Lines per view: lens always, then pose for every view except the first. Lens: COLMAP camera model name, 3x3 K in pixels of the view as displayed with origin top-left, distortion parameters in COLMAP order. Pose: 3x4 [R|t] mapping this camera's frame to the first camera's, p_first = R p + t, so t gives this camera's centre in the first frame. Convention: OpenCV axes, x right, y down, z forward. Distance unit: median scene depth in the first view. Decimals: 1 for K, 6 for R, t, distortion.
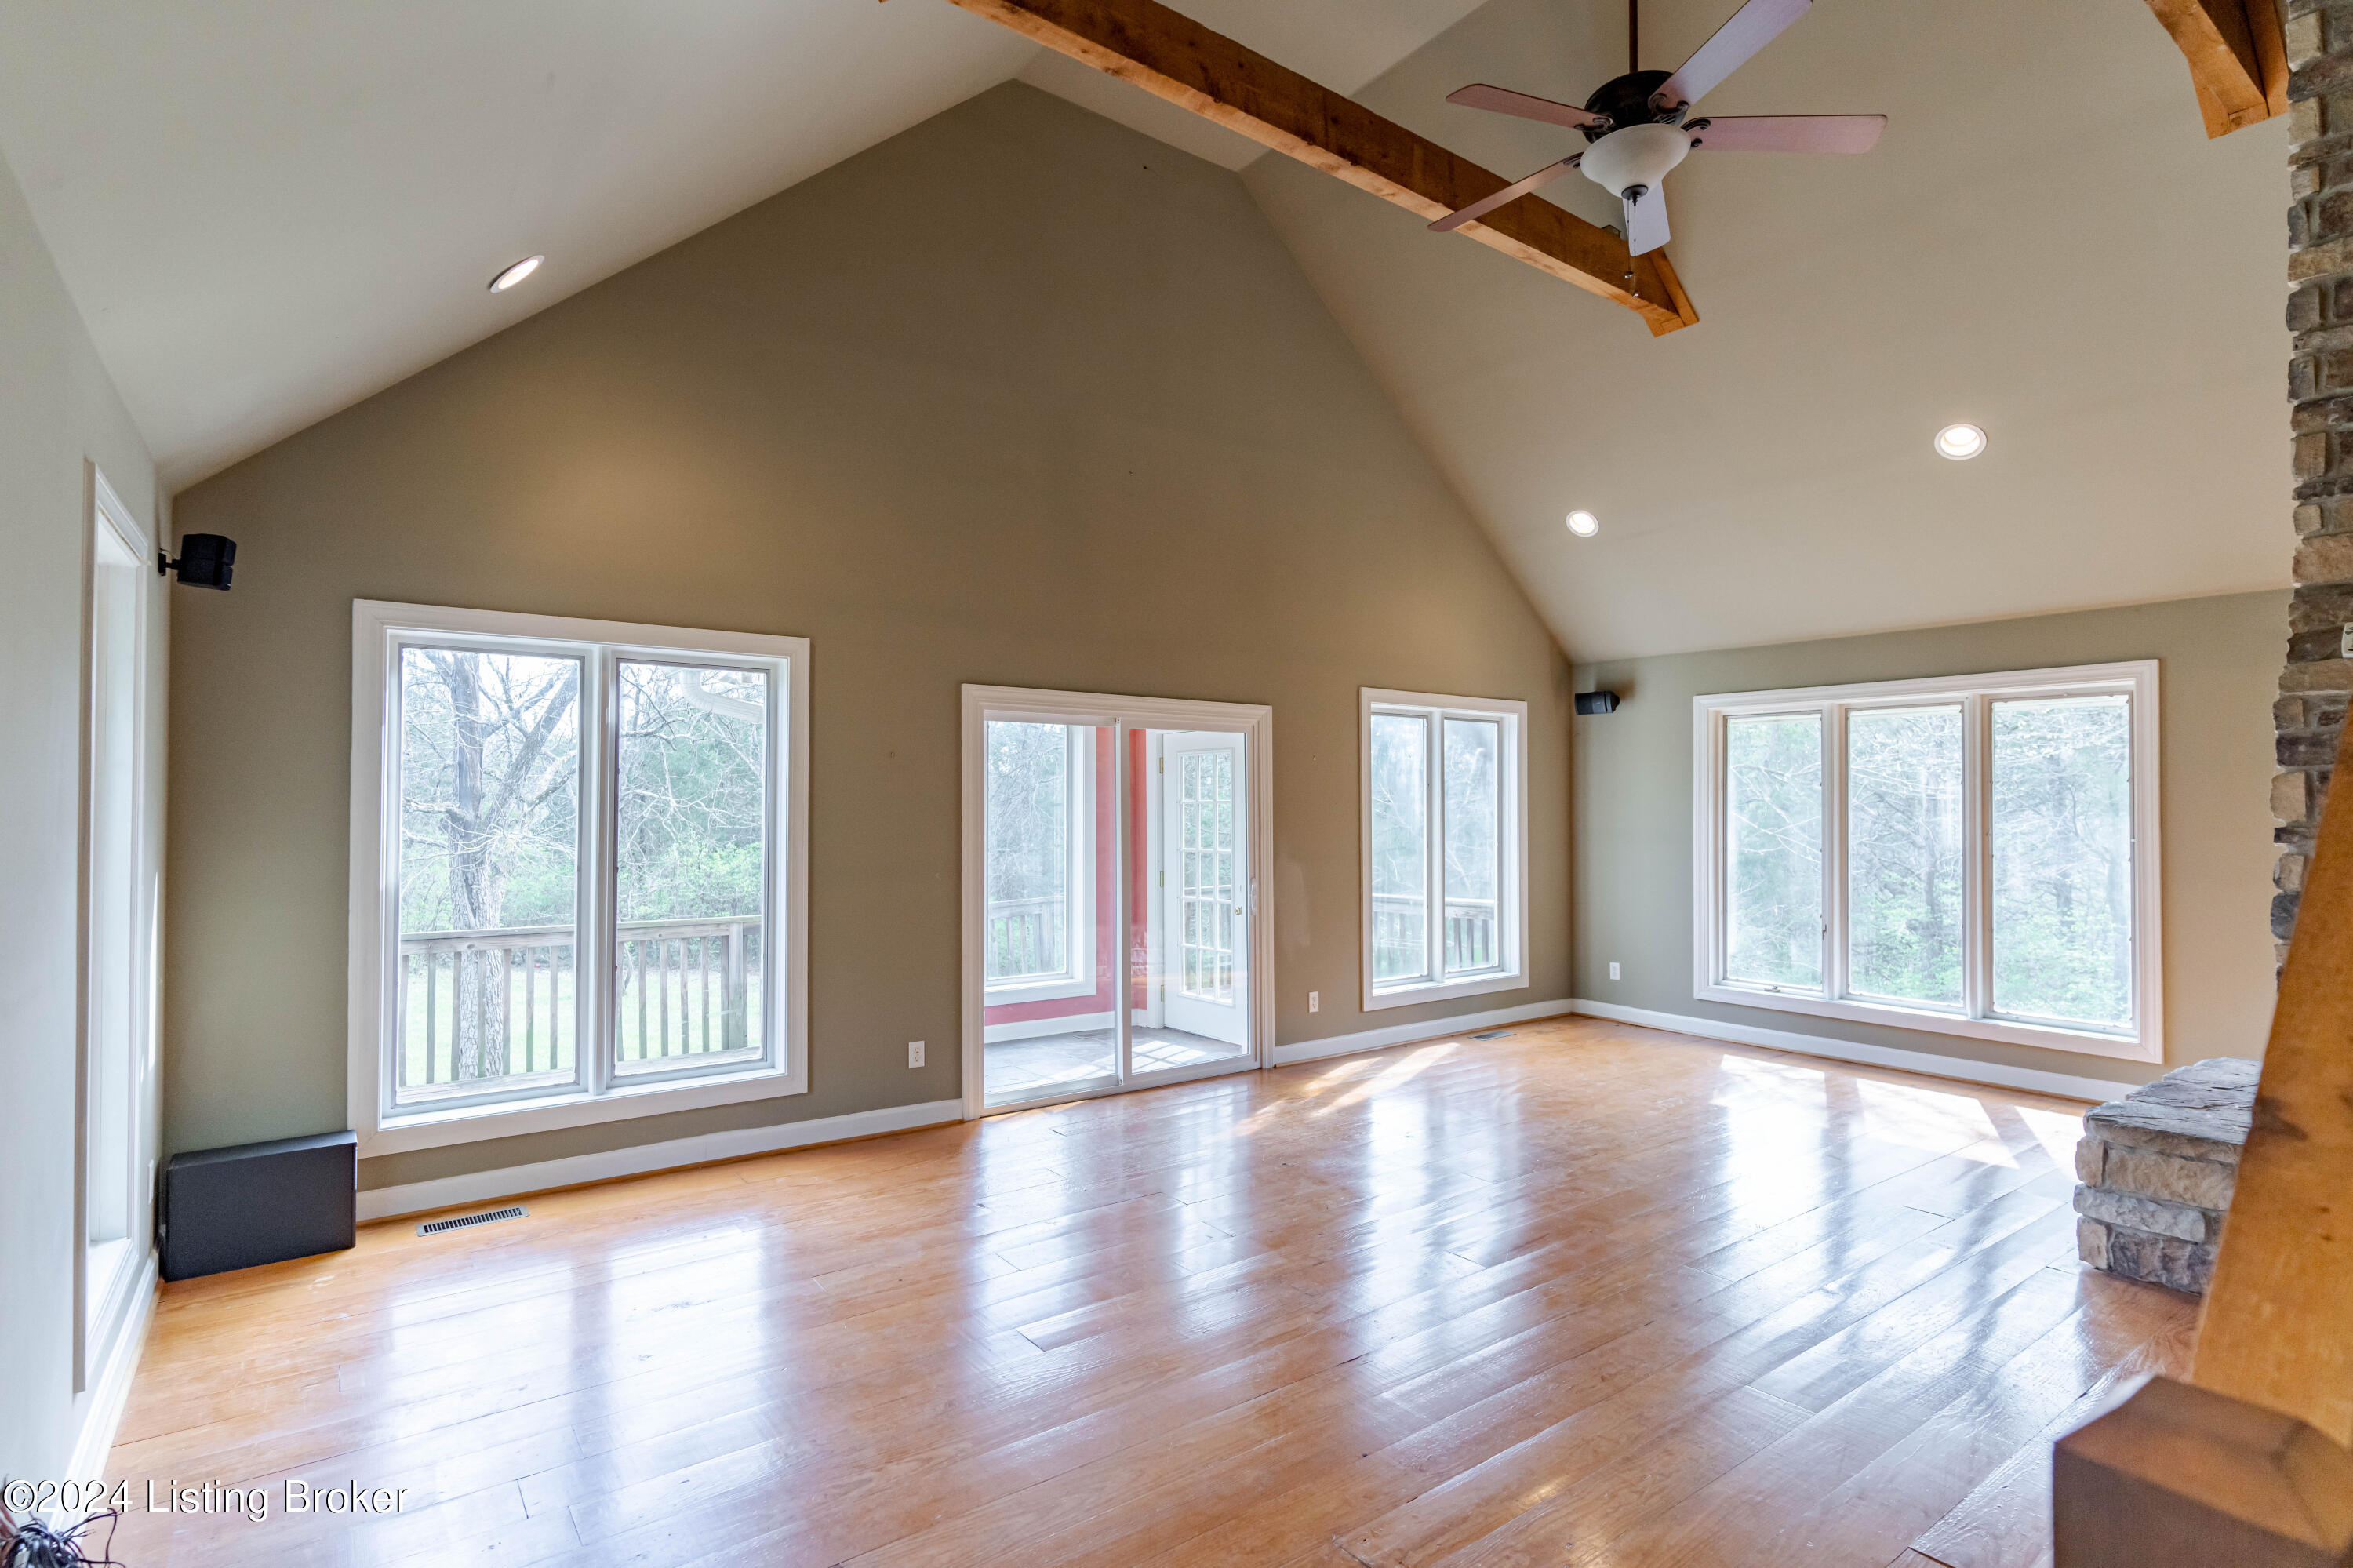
lens RADIAL K [[1141.7, 0, 1169.0], [0, 1141.7, 789.1], [0, 0, 1]] dist [0.006603, 0.000802]
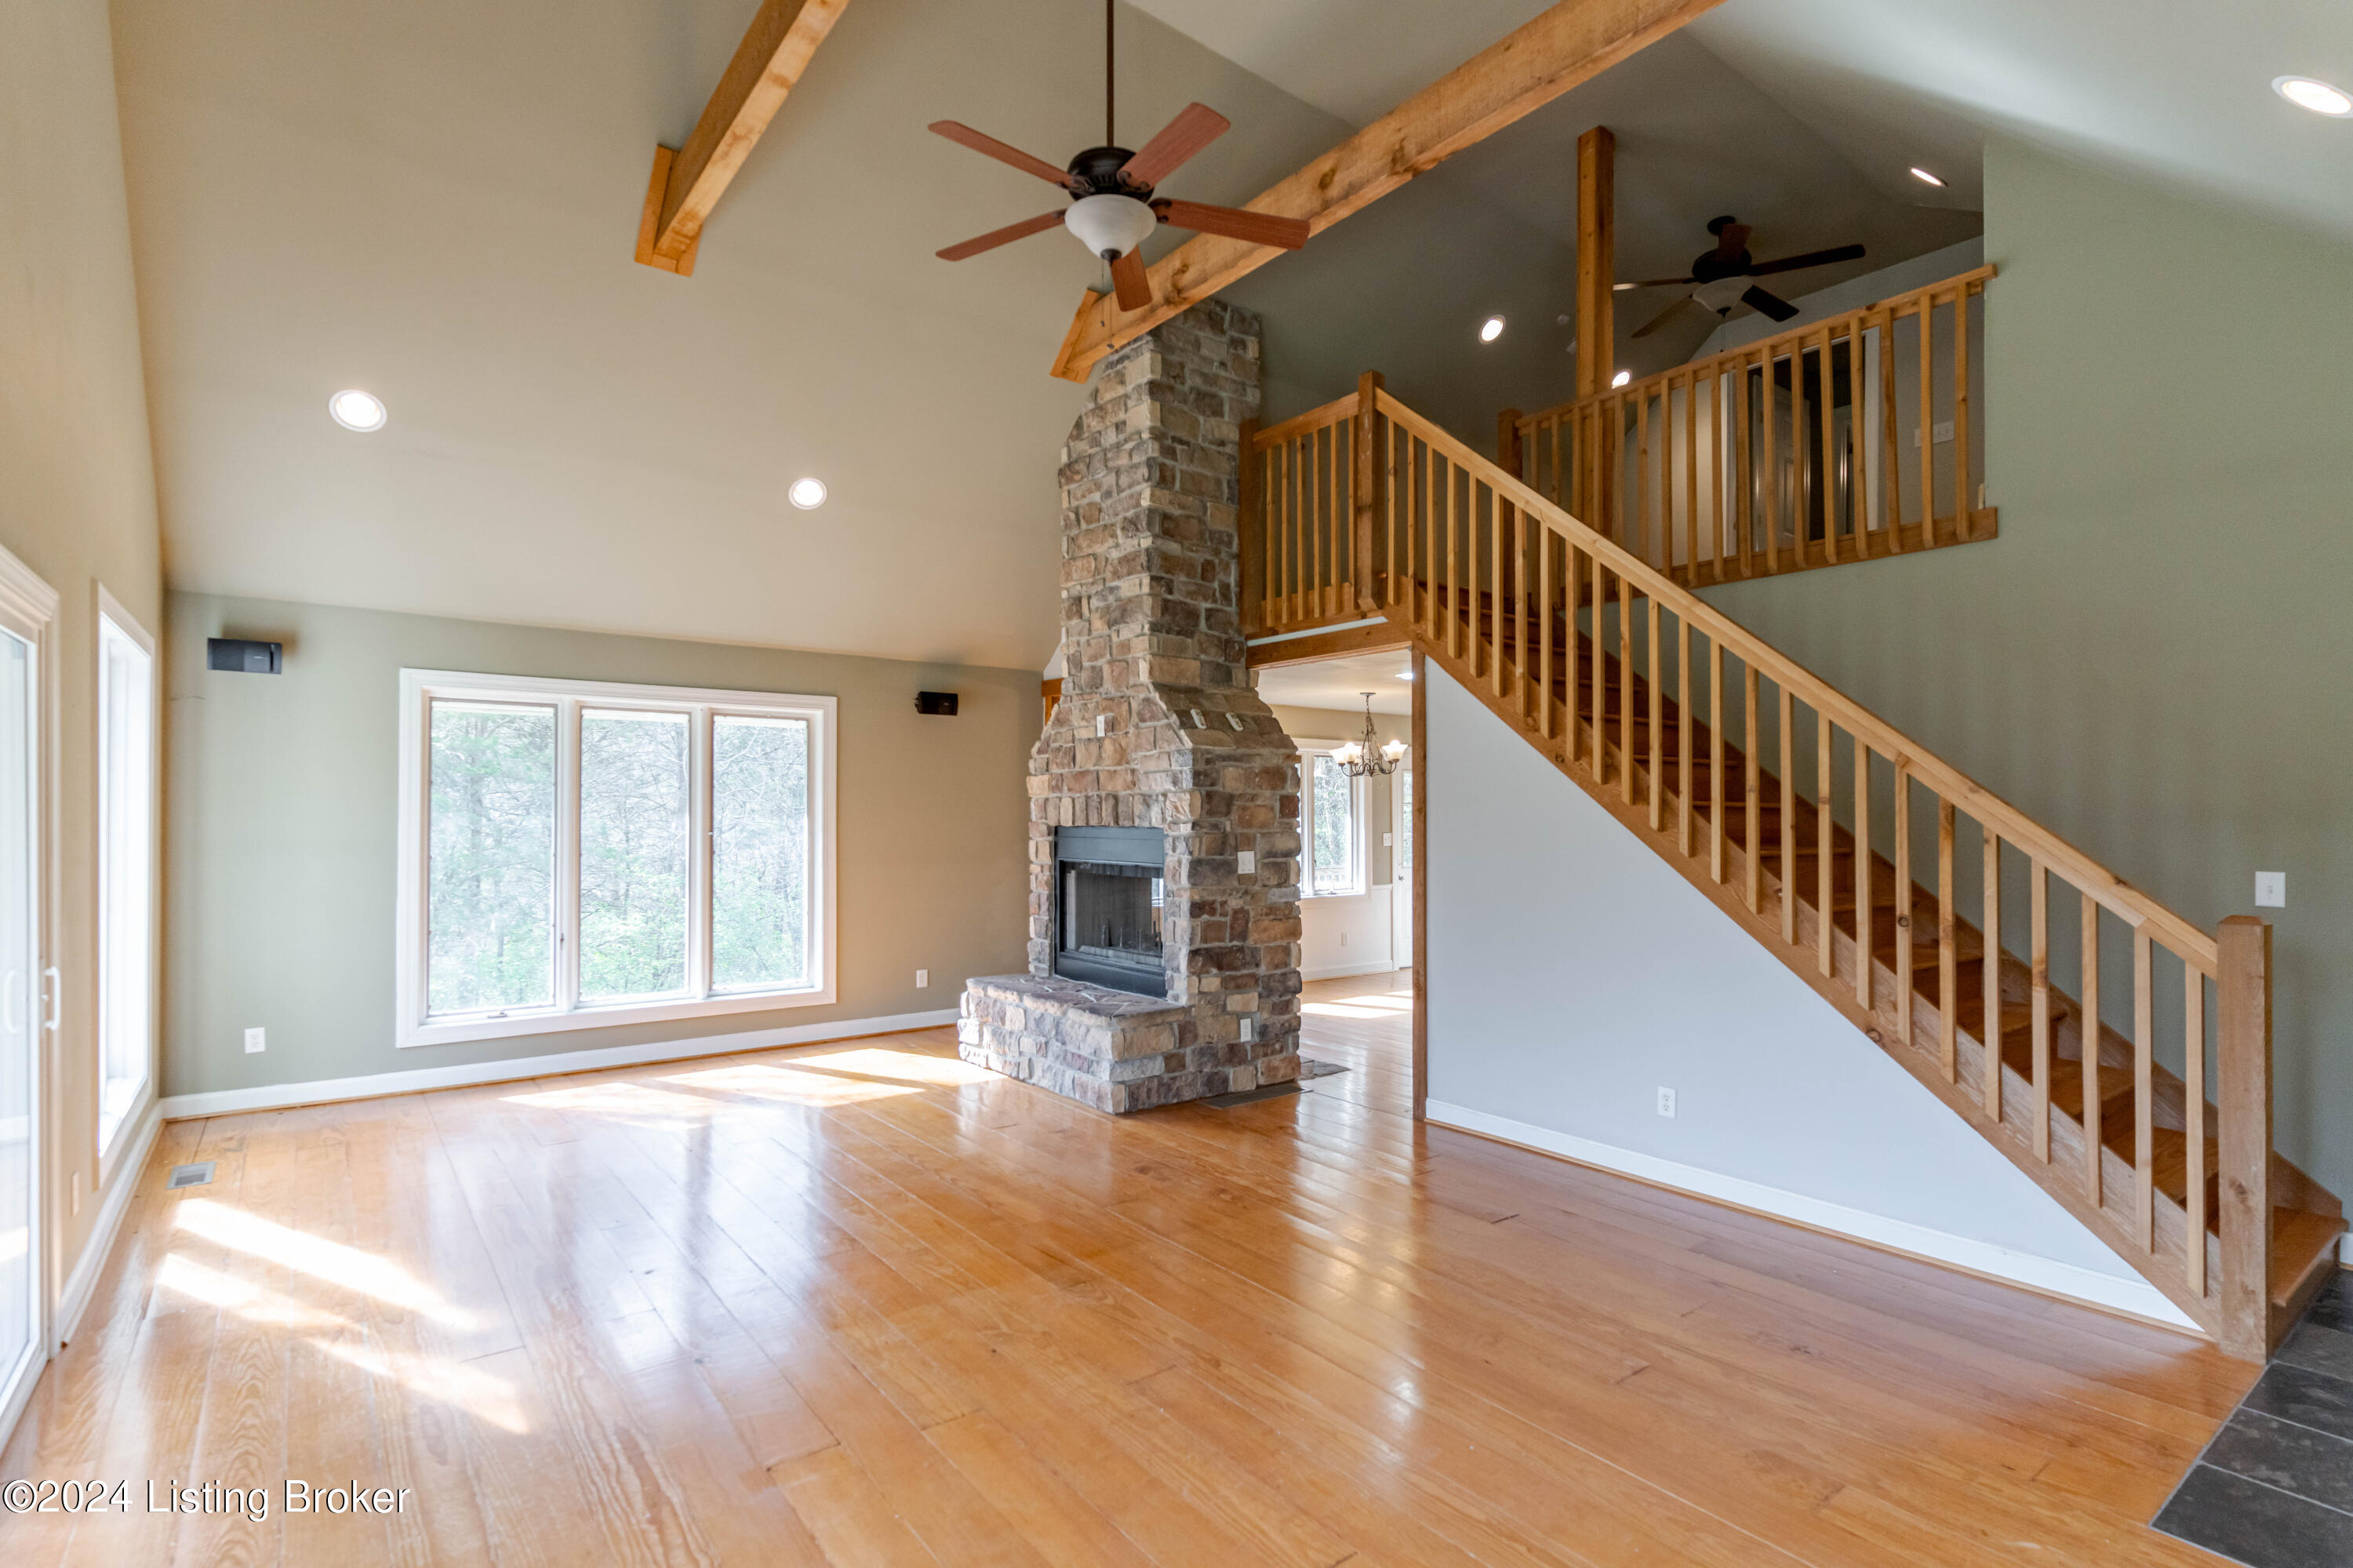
lens RADIAL K [[1141.7, 0, 1186.8], [0, 1141.7, 793.1], [0, 0, 1]] dist [0.006603, 0.000802]
pose [[-0.035865, -0.000090, 0.999357, -0.401905], [-0.022004, 0.999758, -0.000700, -0.006763], [-0.999114, -0.022015, -0.035859, 0.547389]]
